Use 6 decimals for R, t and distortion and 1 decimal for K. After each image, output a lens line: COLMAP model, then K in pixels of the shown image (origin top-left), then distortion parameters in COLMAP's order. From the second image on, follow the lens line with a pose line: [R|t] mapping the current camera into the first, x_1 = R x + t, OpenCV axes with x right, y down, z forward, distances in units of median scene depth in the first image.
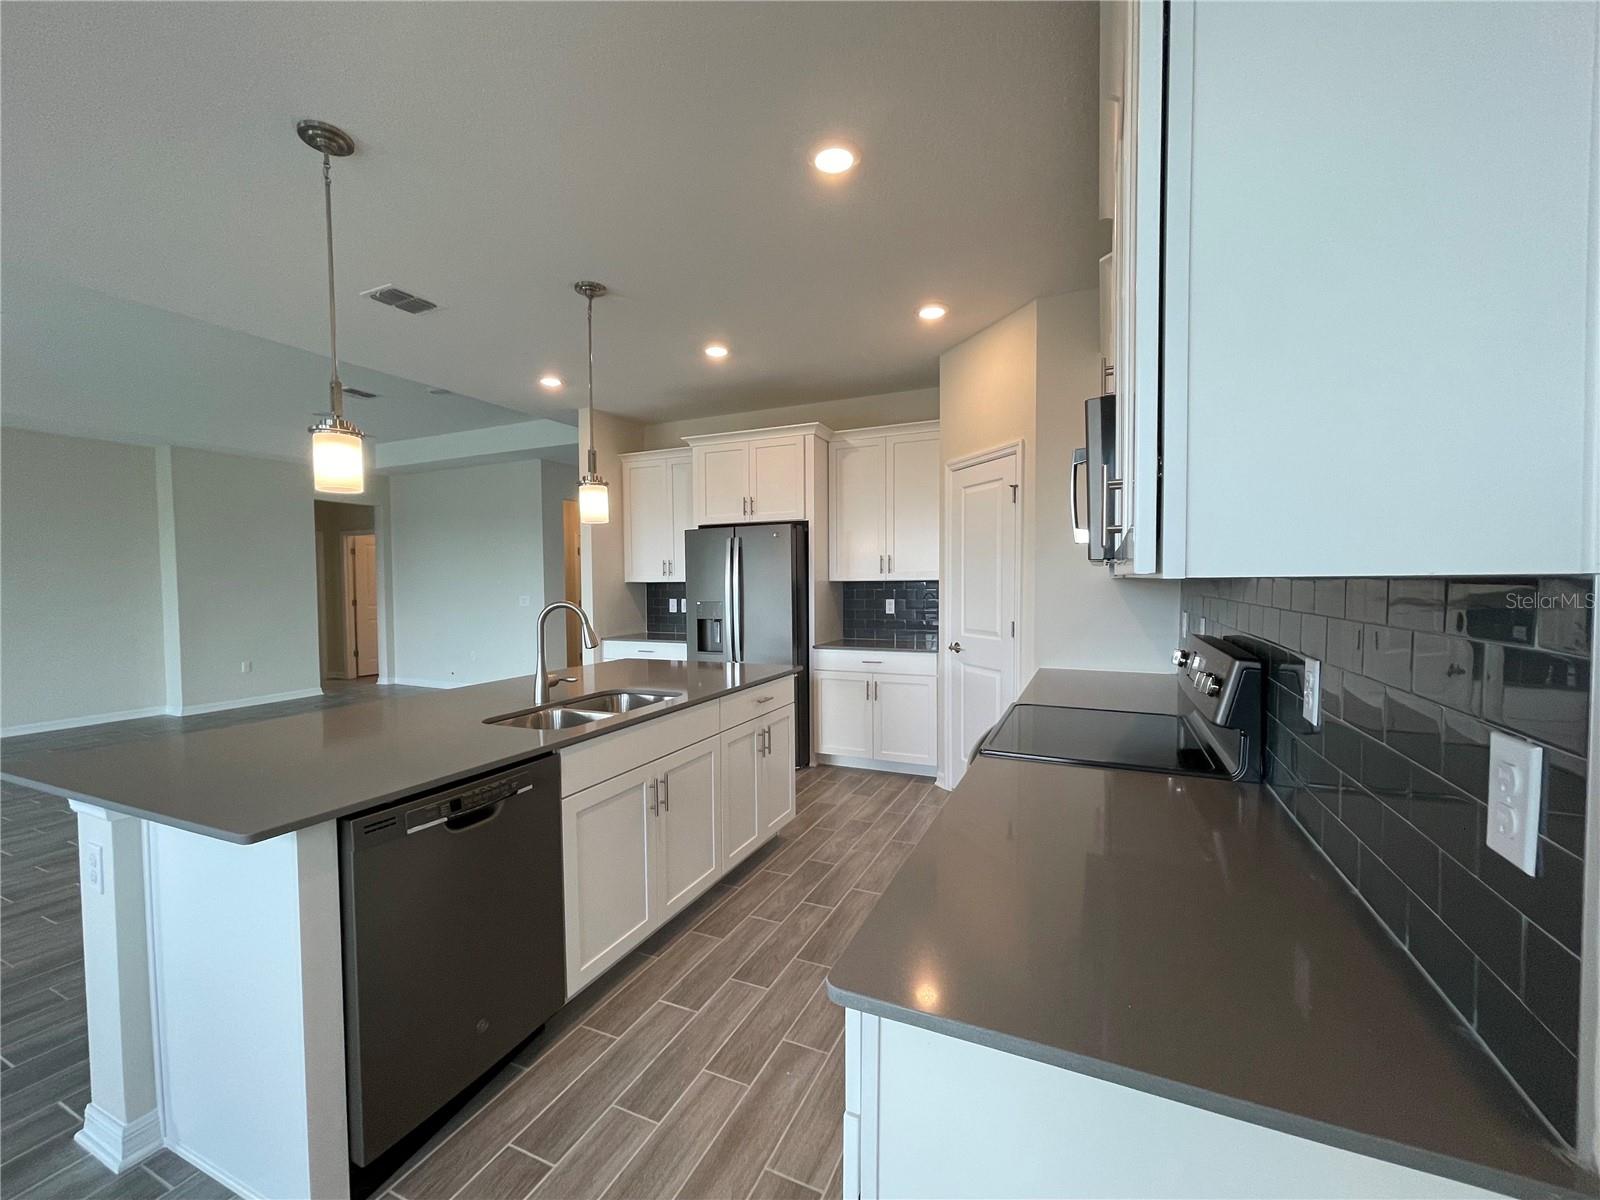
lens RADIAL K [[646.7, 0, 799.1], [0, 646.7, 608.7], [0, 0, 1]] dist [-0.007706, 0.005137]
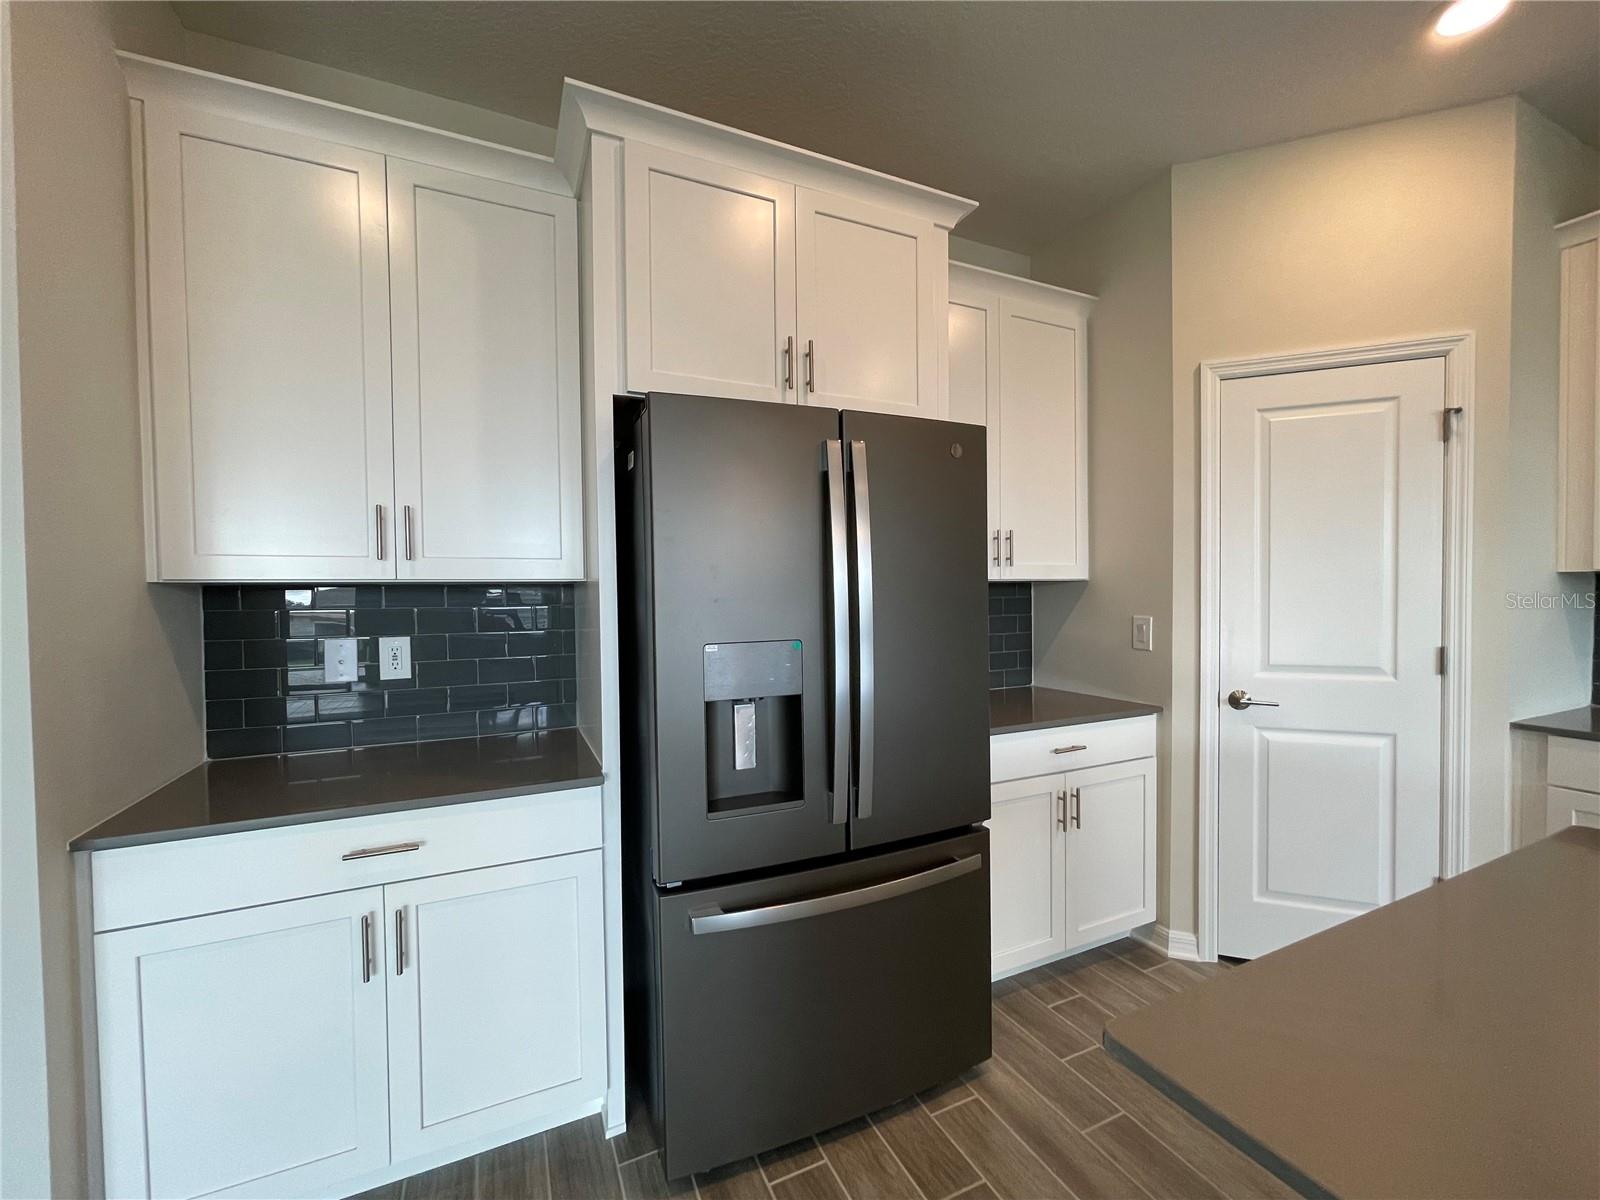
lens RADIAL K [[656.8, 0, 786.1], [0, 656.8, 609.0], [0, 0, 1]] dist [-0.001098, -0.000170]
pose [[0.648055, -0.016777, 0.761409, -0.408718], [0.038036, 0.999223, -0.010357, -0.024519], [-0.760643, 0.035672, 0.648189, 0.877663]]
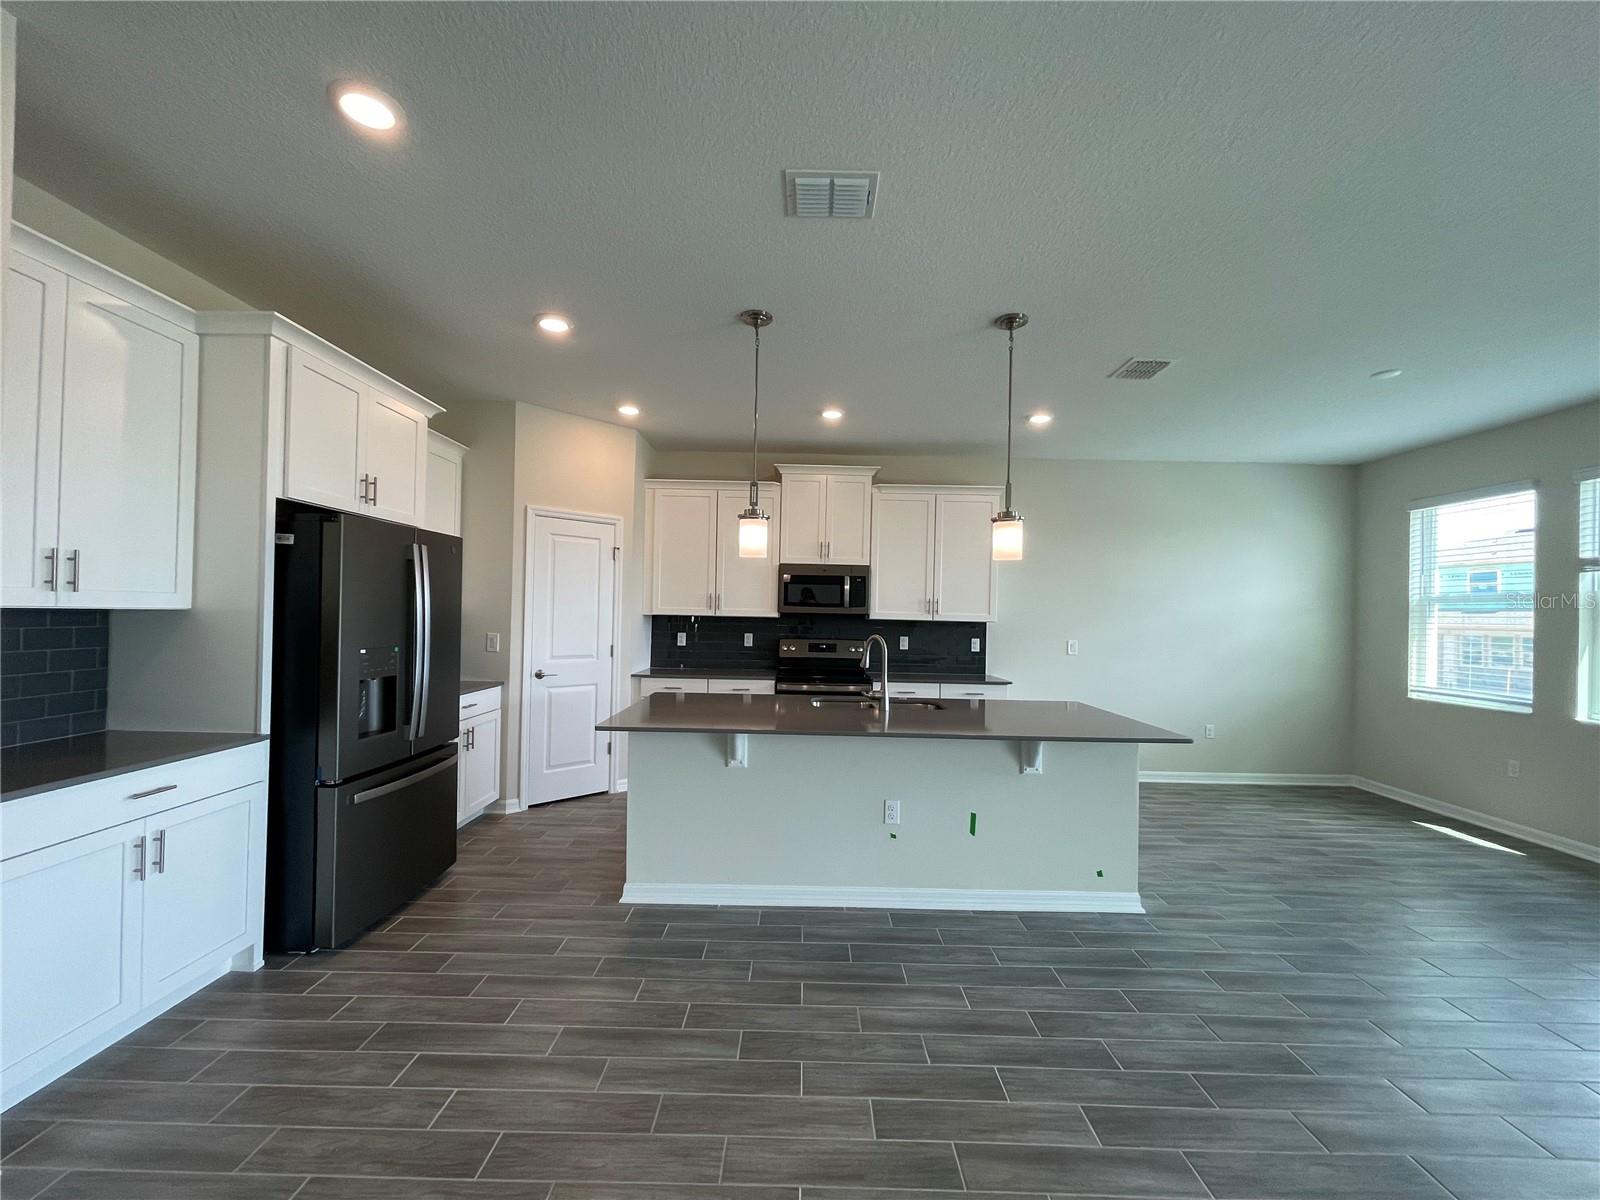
lens RADIAL K [[656.8, 0, 786.1], [0, 656.8, 609.0], [0, 0, 1]] dist [-0.001098, -0.000170]
pose [[-0.394118, 0.006251, 0.919039, -0.914956], [0.019666, 0.999805, 0.001633, -0.043281], [-0.918849, 0.018717, -0.394164, 0.997620]]
